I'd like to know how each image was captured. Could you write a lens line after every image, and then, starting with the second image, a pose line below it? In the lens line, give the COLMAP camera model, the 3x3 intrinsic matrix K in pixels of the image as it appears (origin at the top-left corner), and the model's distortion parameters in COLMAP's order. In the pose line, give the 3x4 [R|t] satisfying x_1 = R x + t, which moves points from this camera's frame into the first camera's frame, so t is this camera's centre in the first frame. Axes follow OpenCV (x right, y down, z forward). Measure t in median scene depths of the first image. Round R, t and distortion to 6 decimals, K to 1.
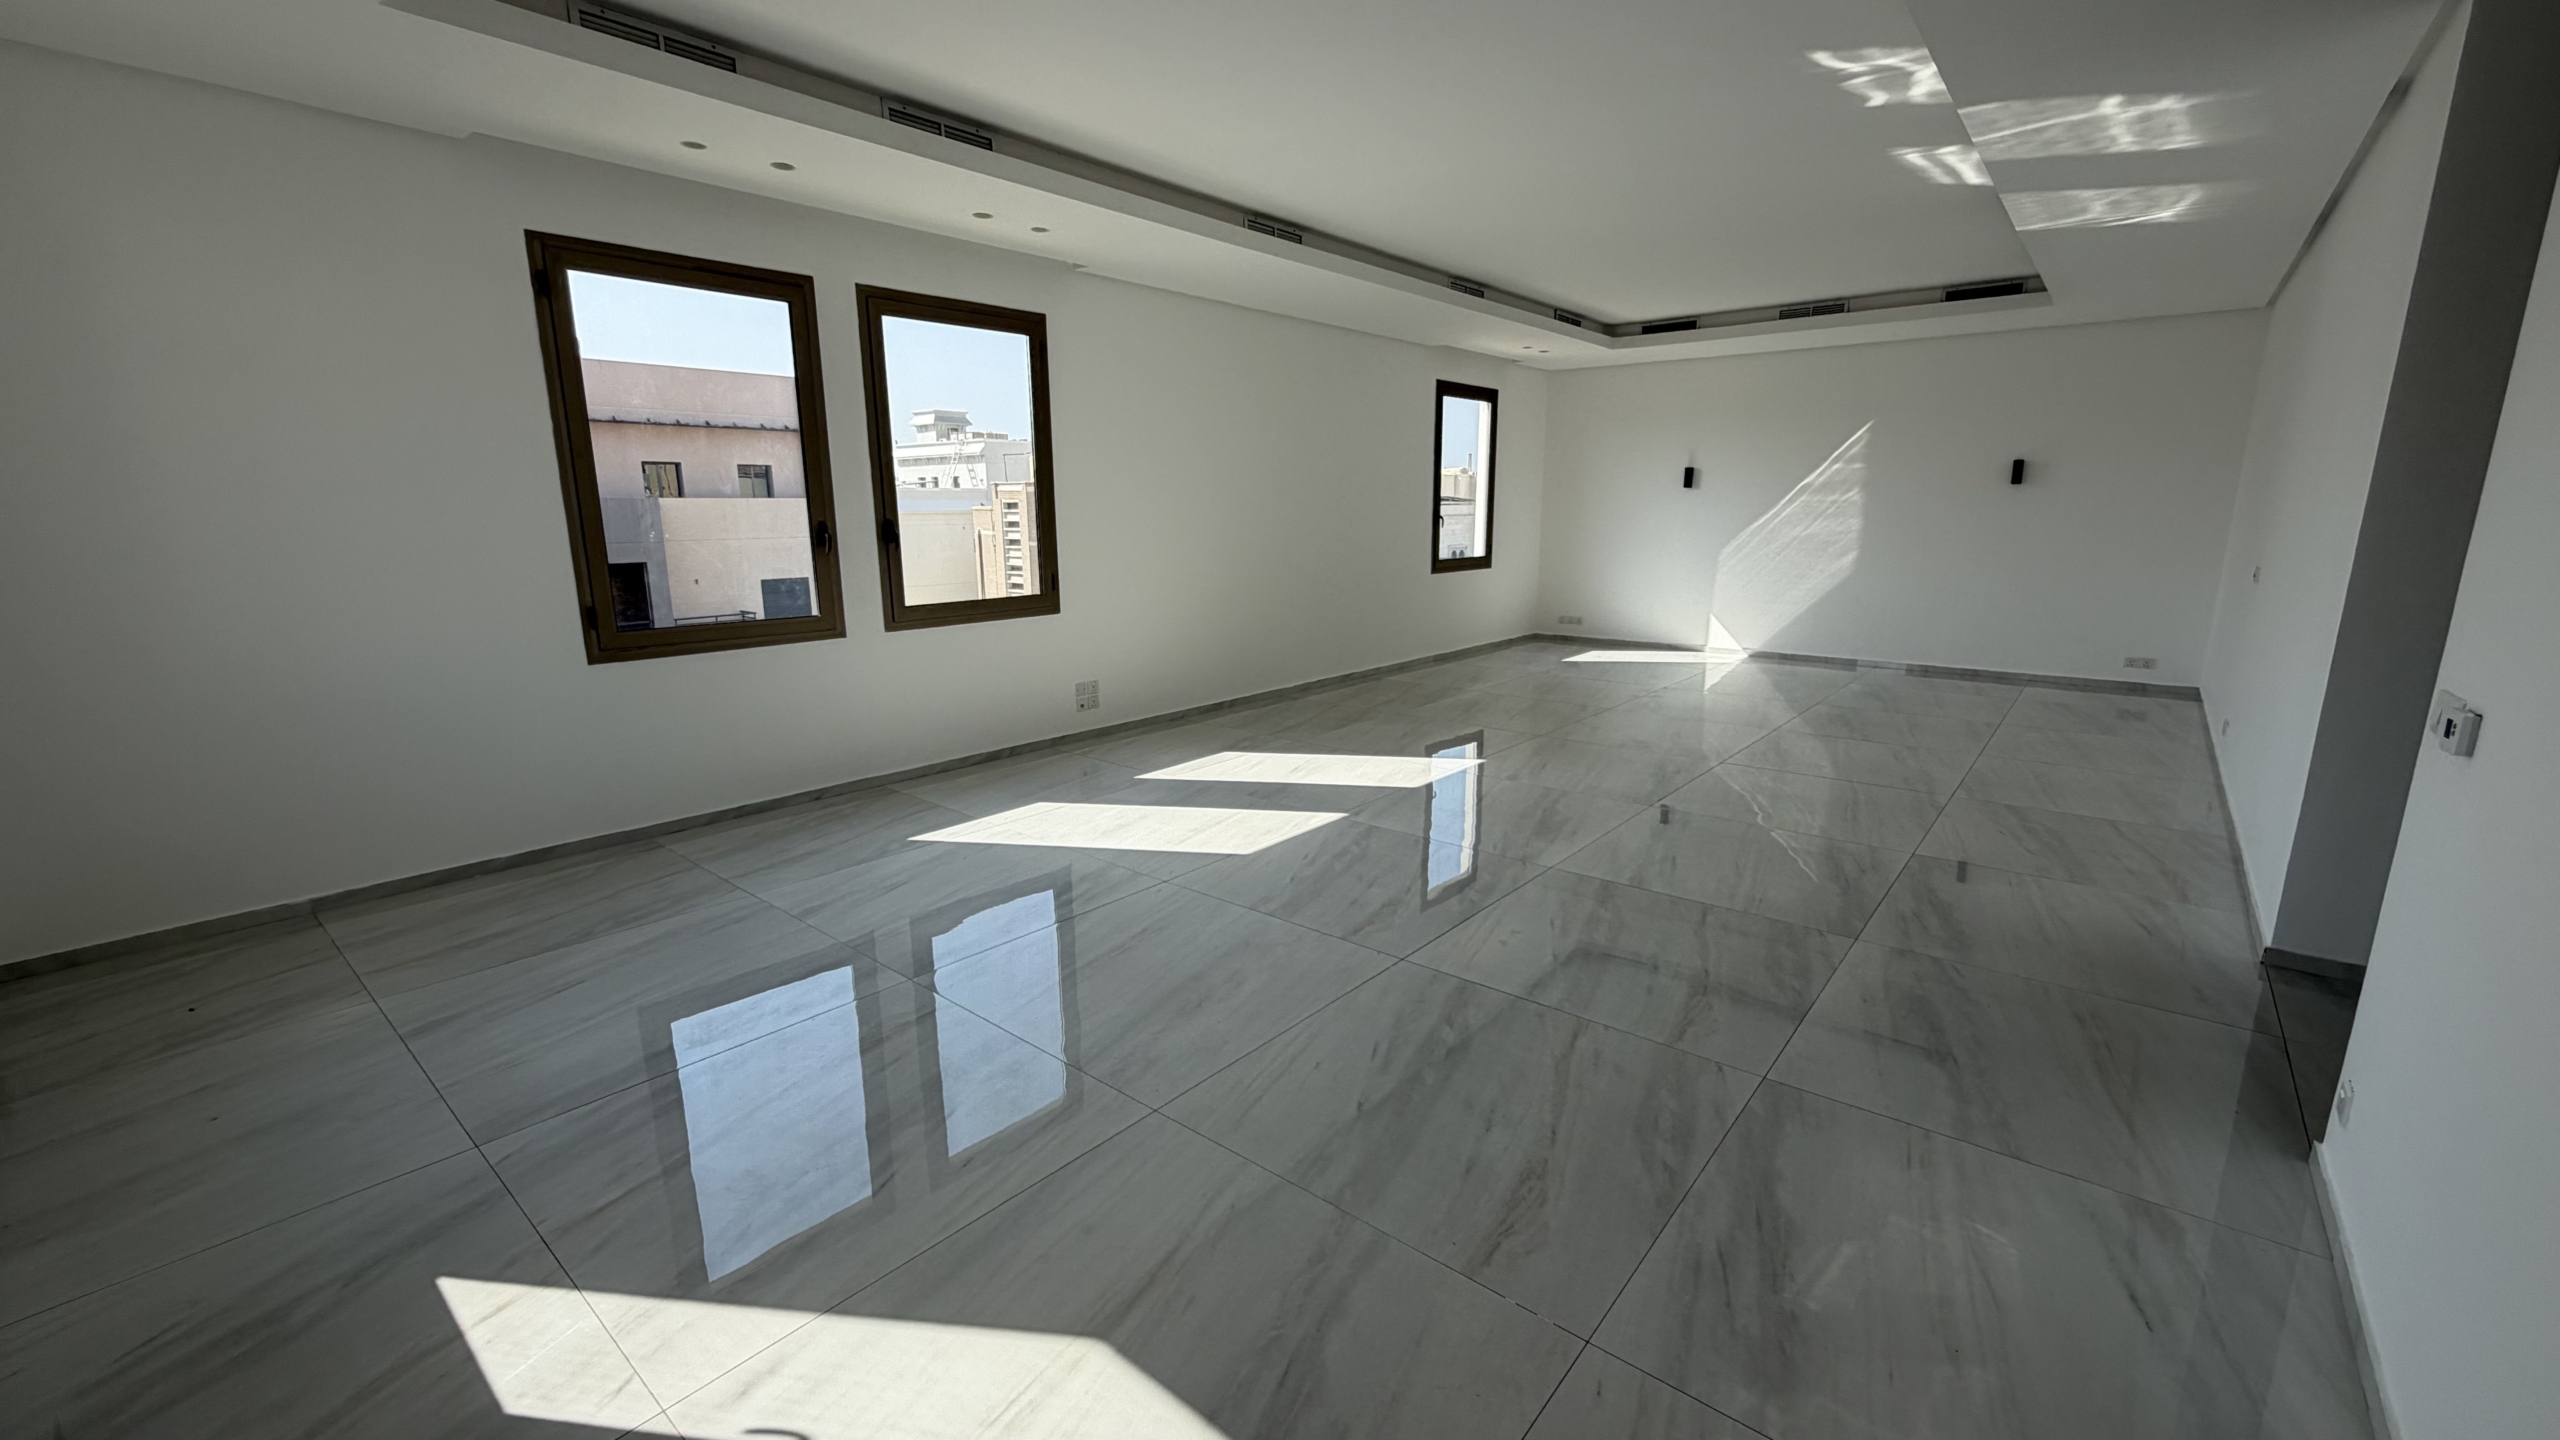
lens RADIAL K [[1022.4, 0, 1272.4], [0, 1022.4, 718.1], [0, 0, 1]] dist [-0.002059, -0.000239]
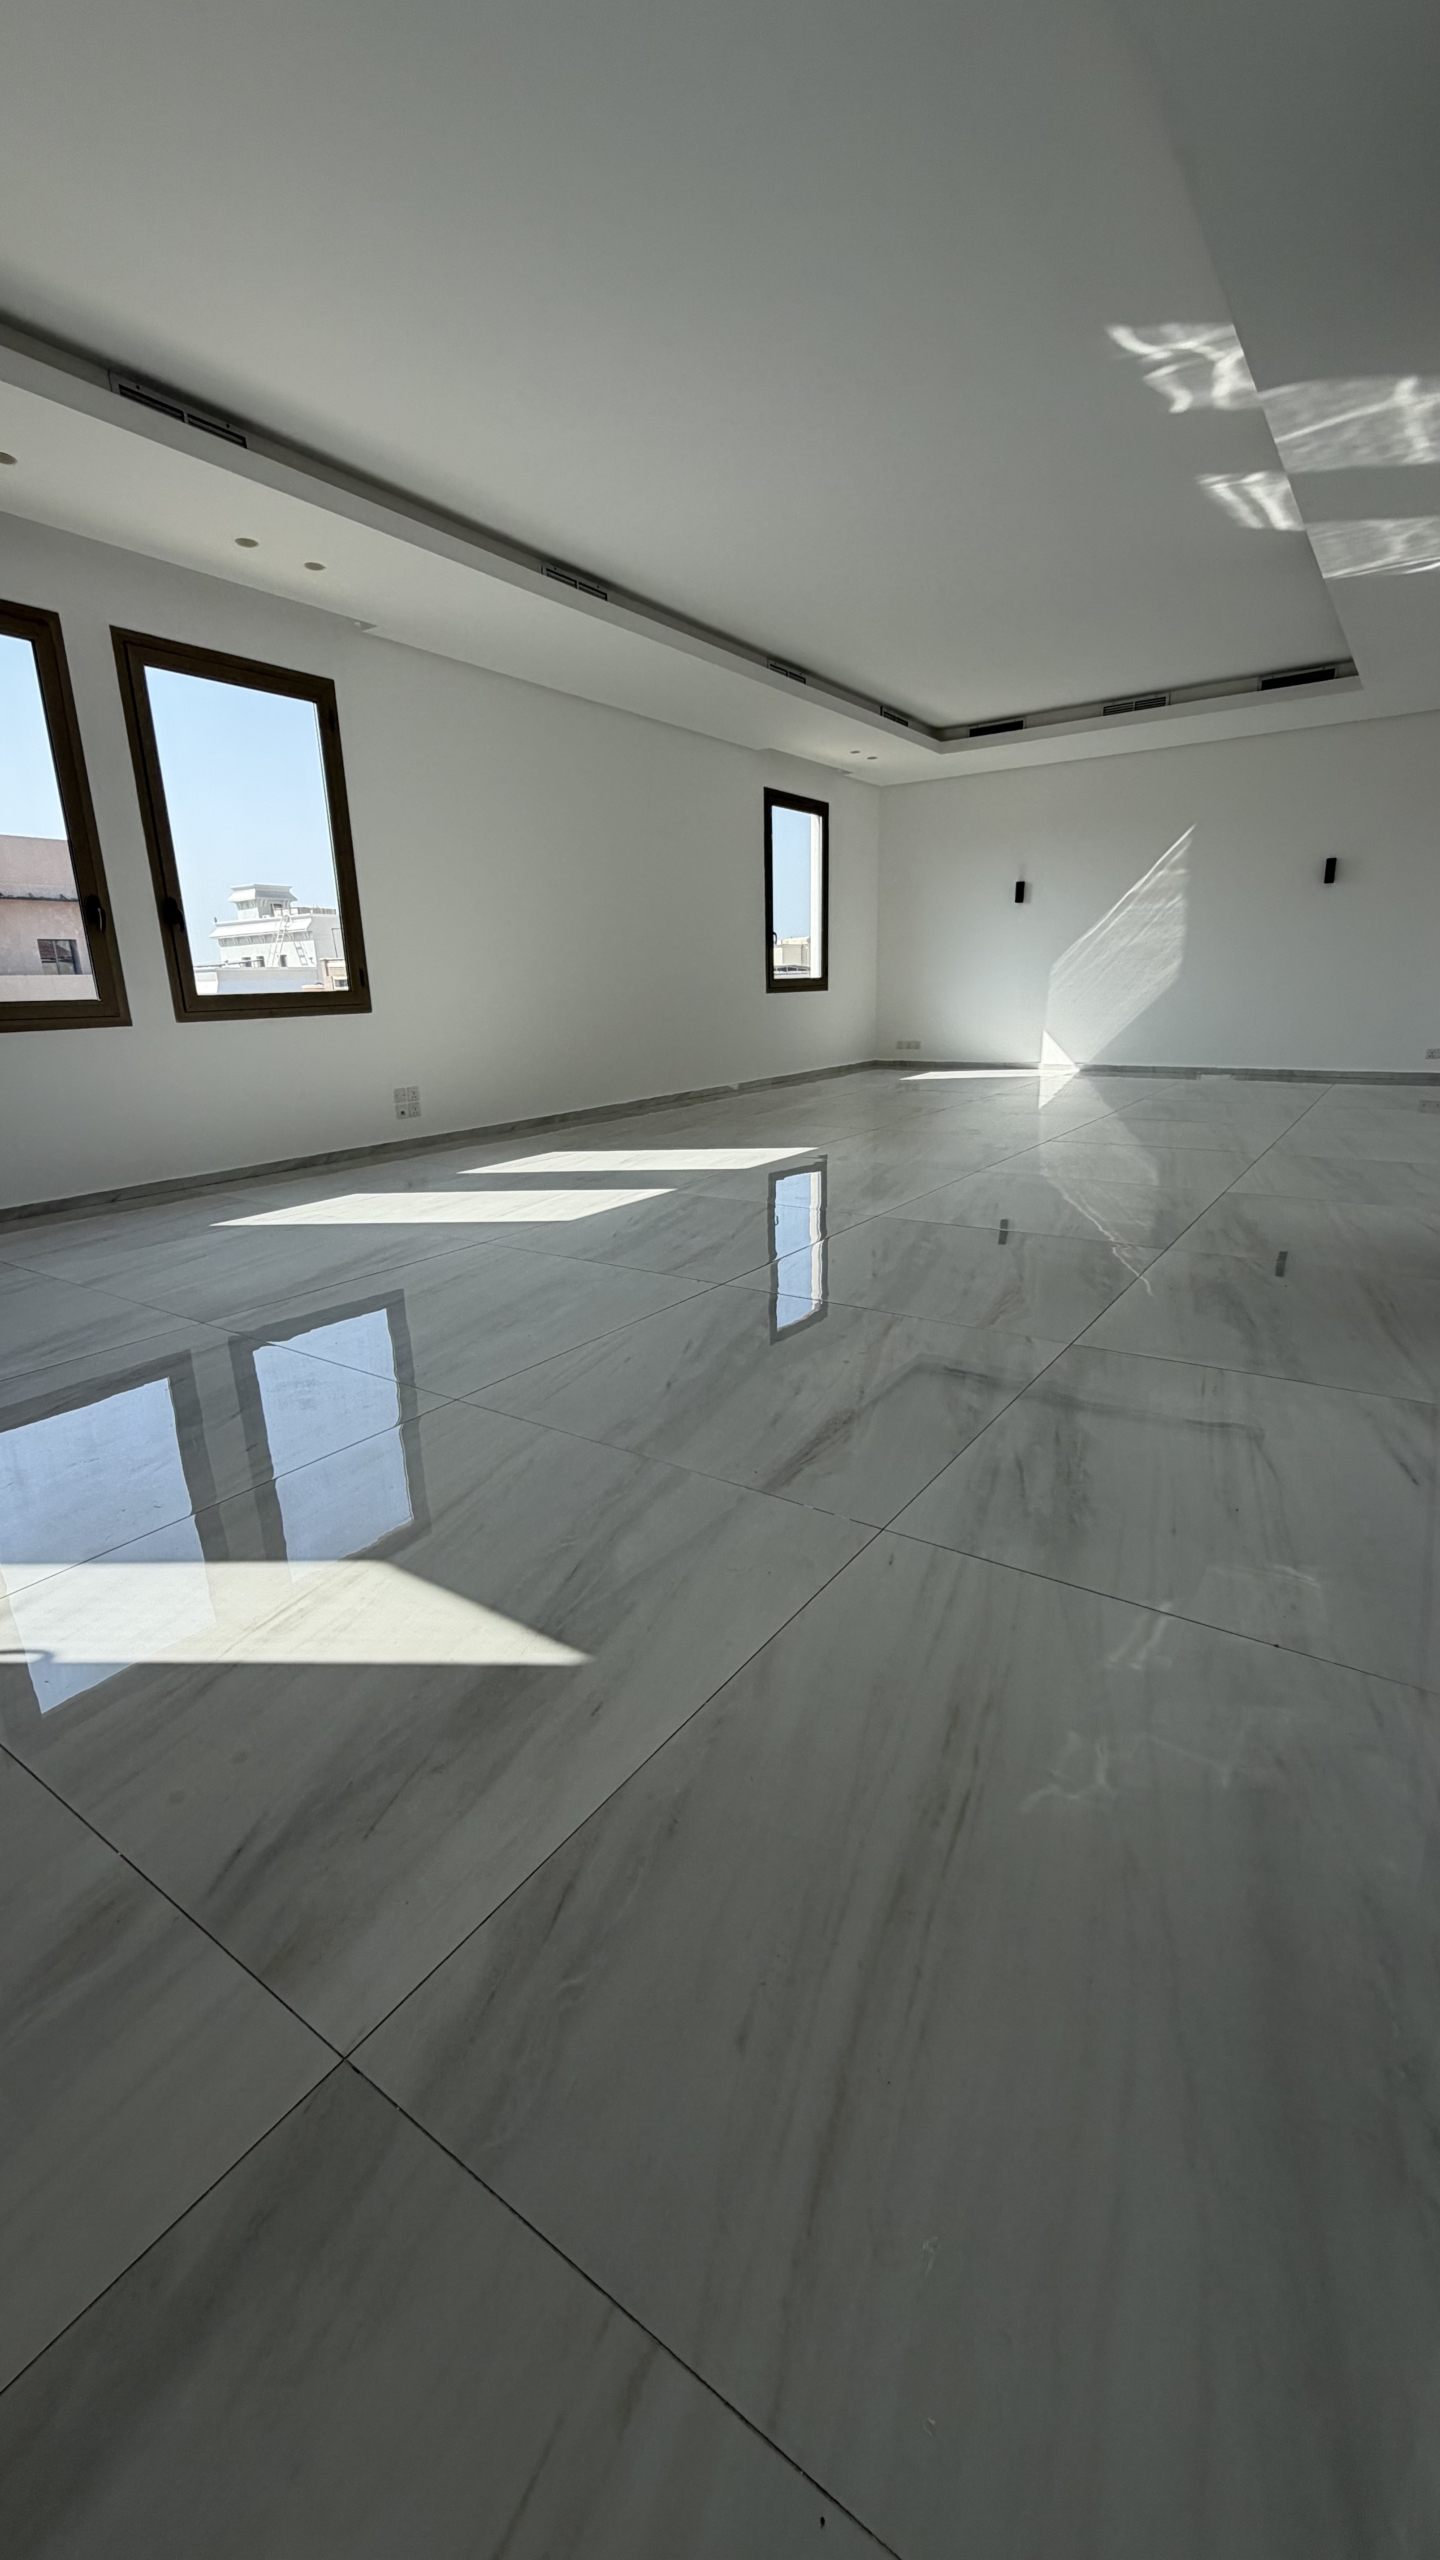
lens RADIAL K [[1022.4, 0, 717.7], [0, 1022.4, 1273.8], [0, 0, 1]] dist [-0.002059, -0.000239]
pose [[0.995663, -0.044800, 0.081536, 0.027870], [0.039309, 0.996928, 0.067747, 0.101457], [-0.084320, -0.064248, 0.994365, 0.014539]]
